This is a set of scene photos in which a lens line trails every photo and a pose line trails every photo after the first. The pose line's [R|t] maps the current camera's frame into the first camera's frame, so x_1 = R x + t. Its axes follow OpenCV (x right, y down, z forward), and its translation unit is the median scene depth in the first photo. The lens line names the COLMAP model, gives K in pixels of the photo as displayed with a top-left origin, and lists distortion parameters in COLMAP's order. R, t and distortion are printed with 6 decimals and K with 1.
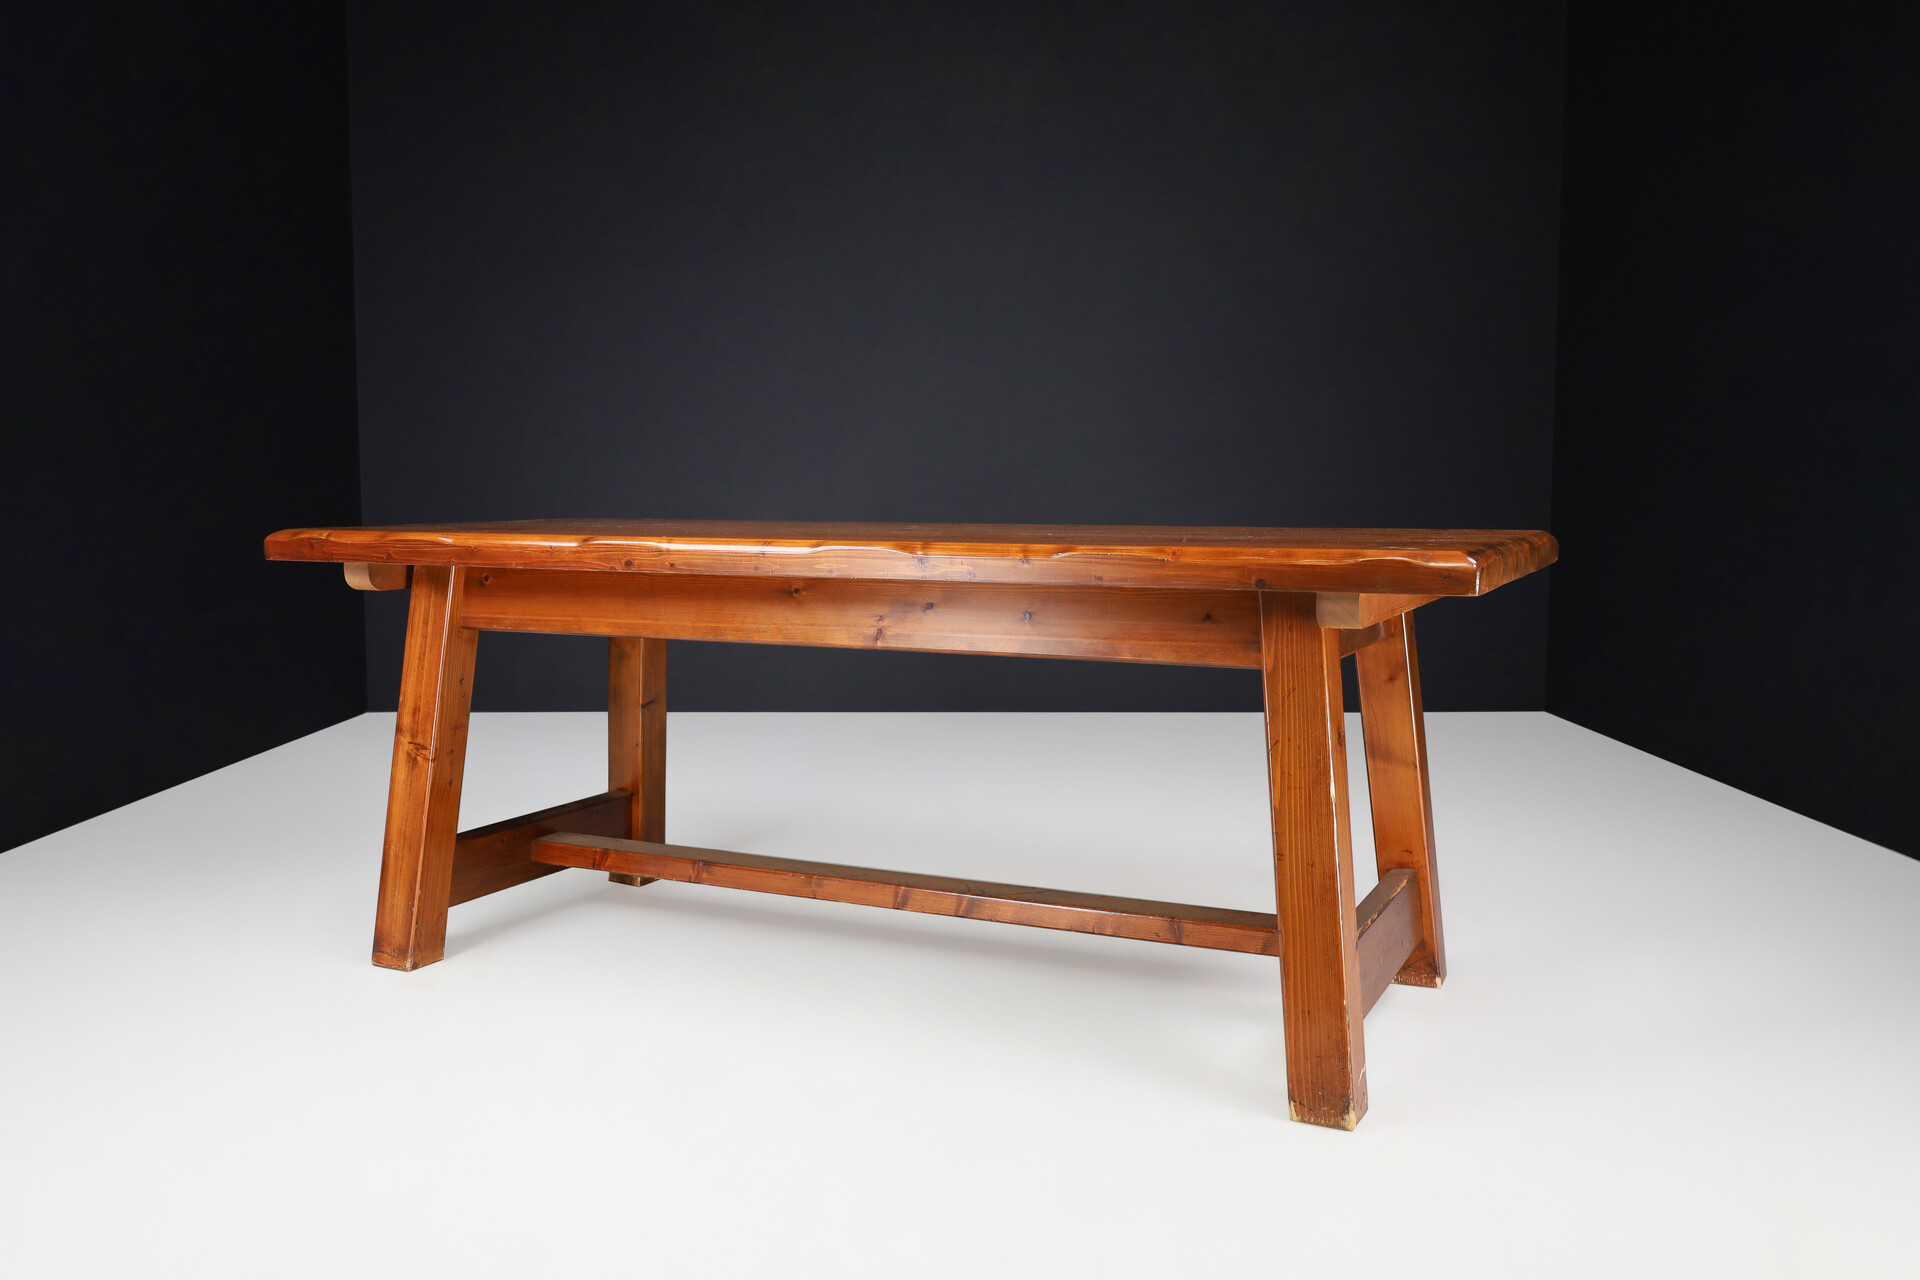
lens RADIAL K [[1684.8, 0, 960.0], [0, 1684.8, 640.0], [0, 0, 1]] dist [-0.001937, 0.000780]
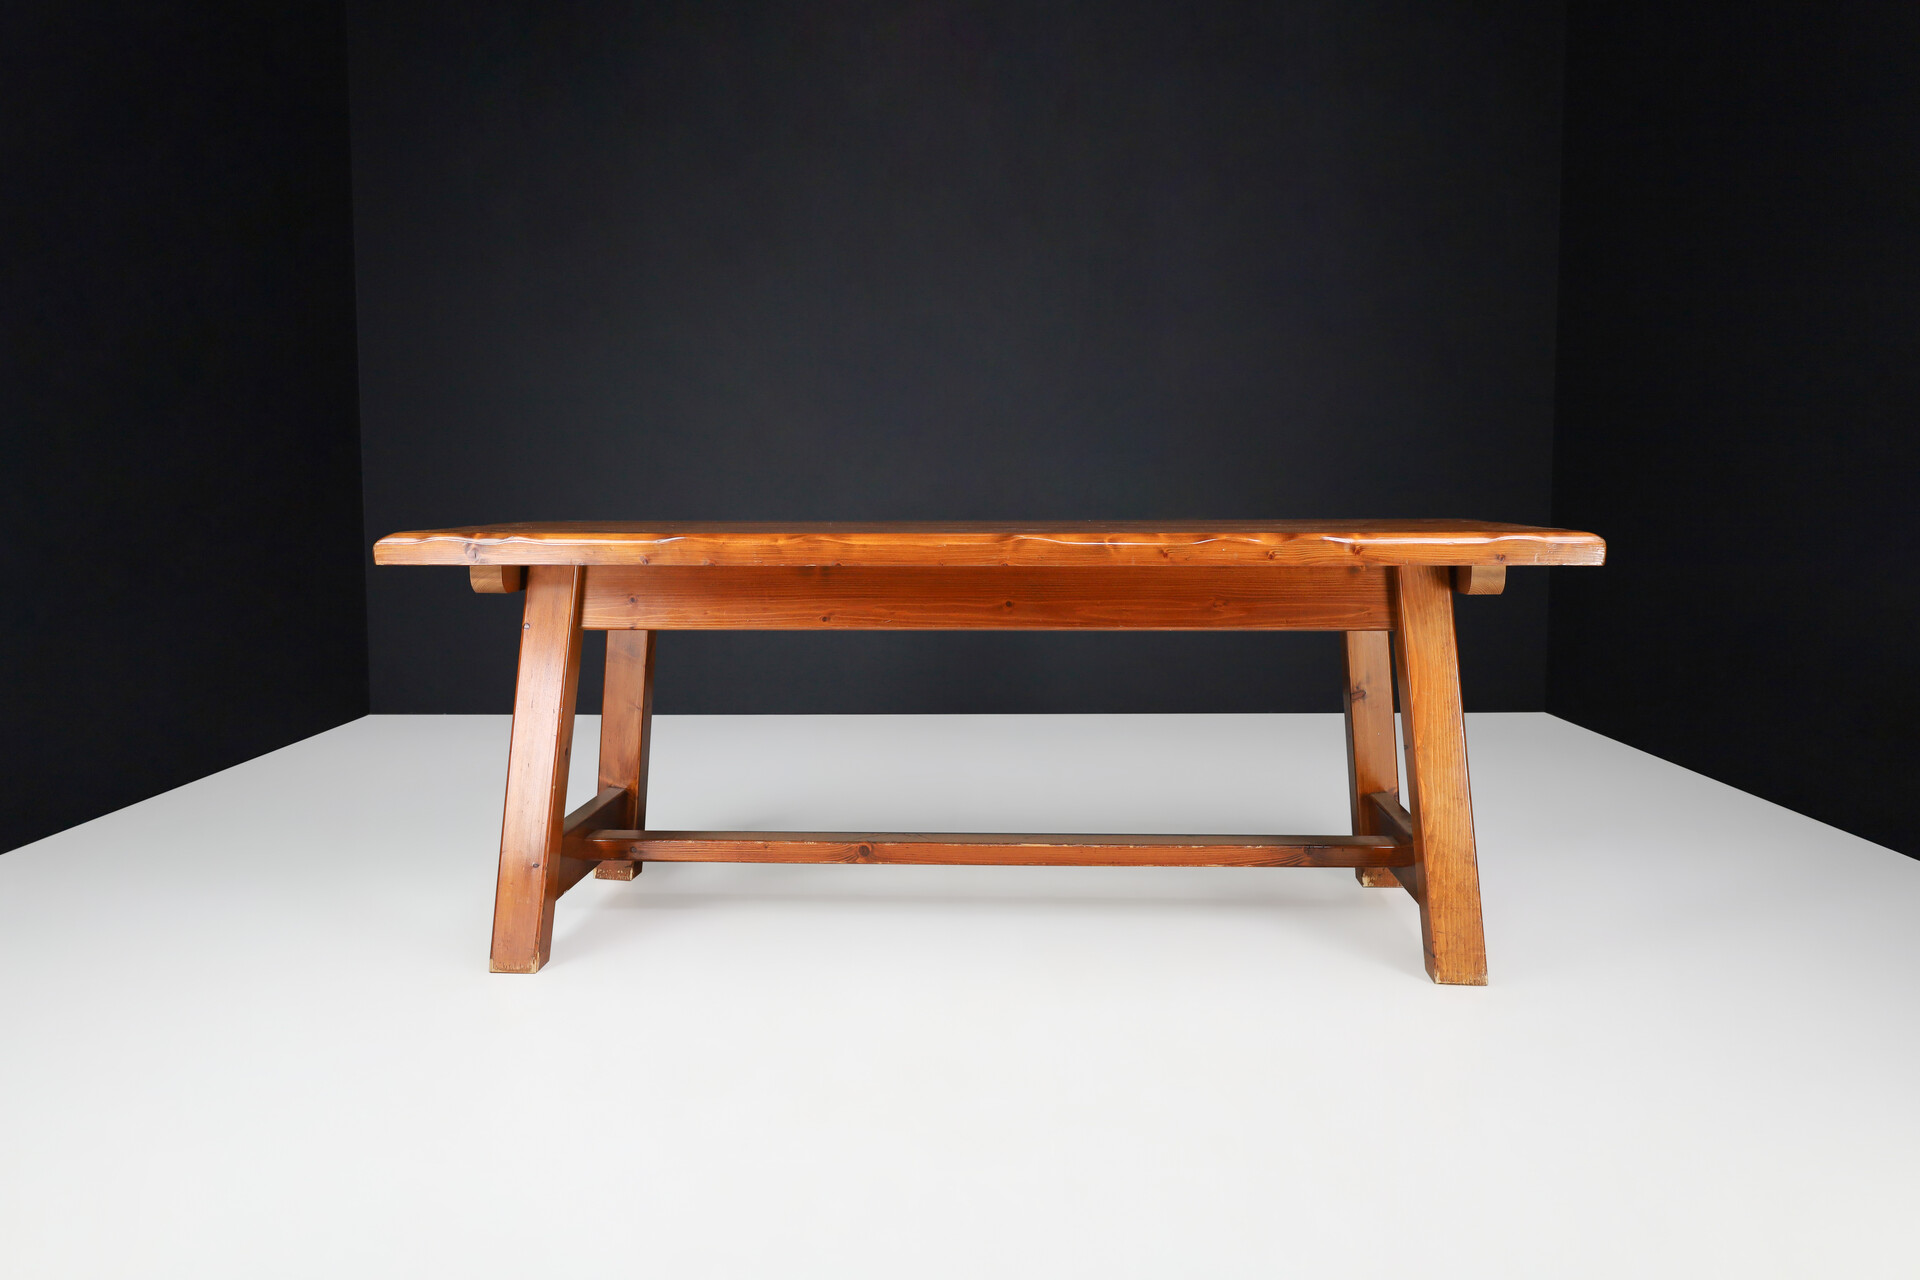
lens RADIAL K [[1684.8, 0, 960.0], [0, 1684.8, 640.0], [0, 0, 1]] dist [-0.001937, 0.000780]
pose [[0.905417, -0.043764, 0.422262, -0.525979], [0.040326, 0.999041, 0.017074, -0.008553], [-0.422604, 0.001569, 0.906313, 0.006037]]
